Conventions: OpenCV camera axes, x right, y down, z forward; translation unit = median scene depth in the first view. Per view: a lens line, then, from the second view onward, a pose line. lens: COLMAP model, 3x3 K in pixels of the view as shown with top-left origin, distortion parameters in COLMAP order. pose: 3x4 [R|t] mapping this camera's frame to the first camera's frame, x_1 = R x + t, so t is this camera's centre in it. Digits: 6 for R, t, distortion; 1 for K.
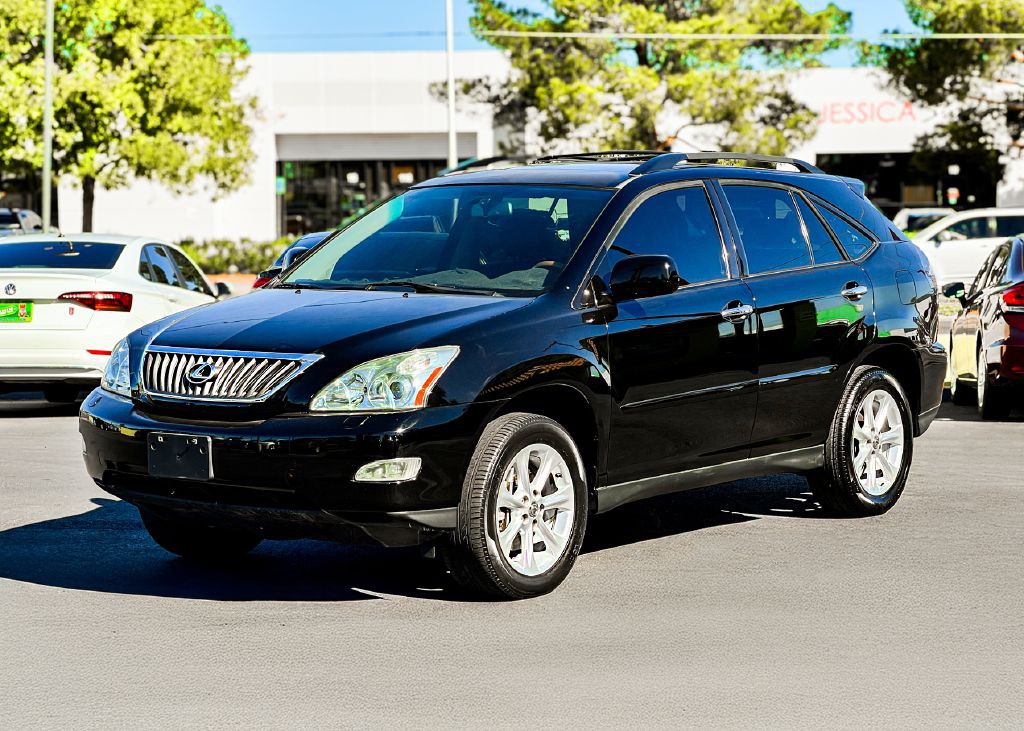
lens RADIAL K [[4025.0, 0, 512.0], [0, 4025.0, 365.5], [0, 0, 1]] dist [0.378635, 1.445582]
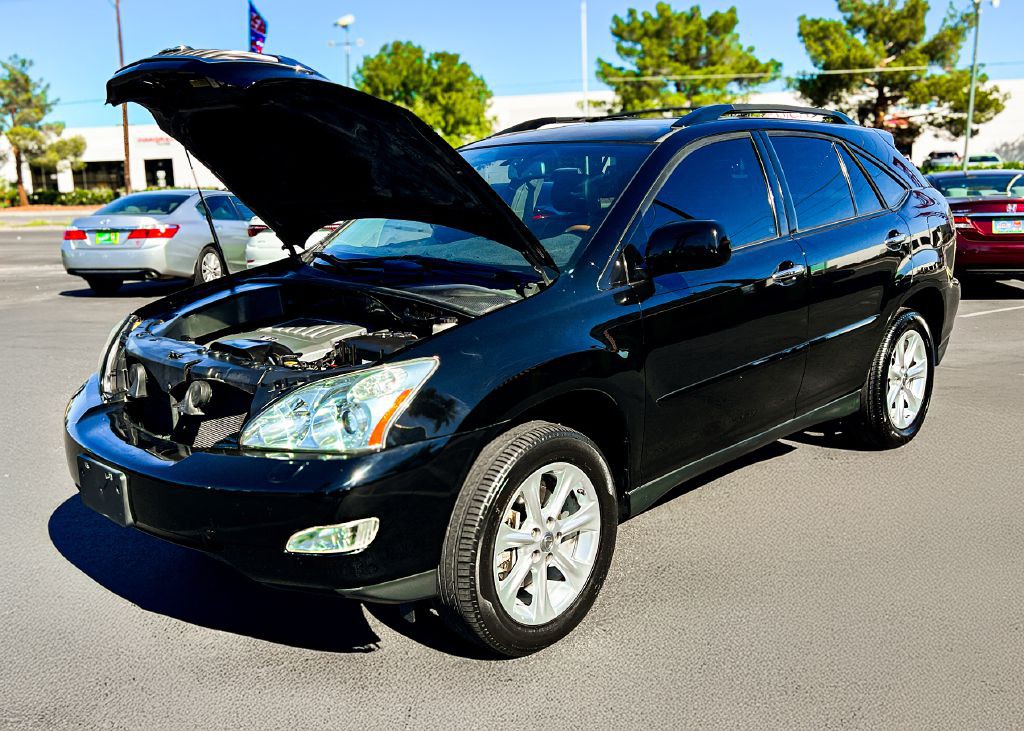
lens RADIAL K [[1129.1, 0, 431.2], [0, 1129.1, 365.9], [0, 0, 1]] dist [0.187565, -0.618392]
pose [[0.984329, 0.003687, -0.176305, 0.011379], [0.020068, 0.990945, 0.132764, -0.015467], [0.175198, -0.134221, 0.975341, 0.388468]]
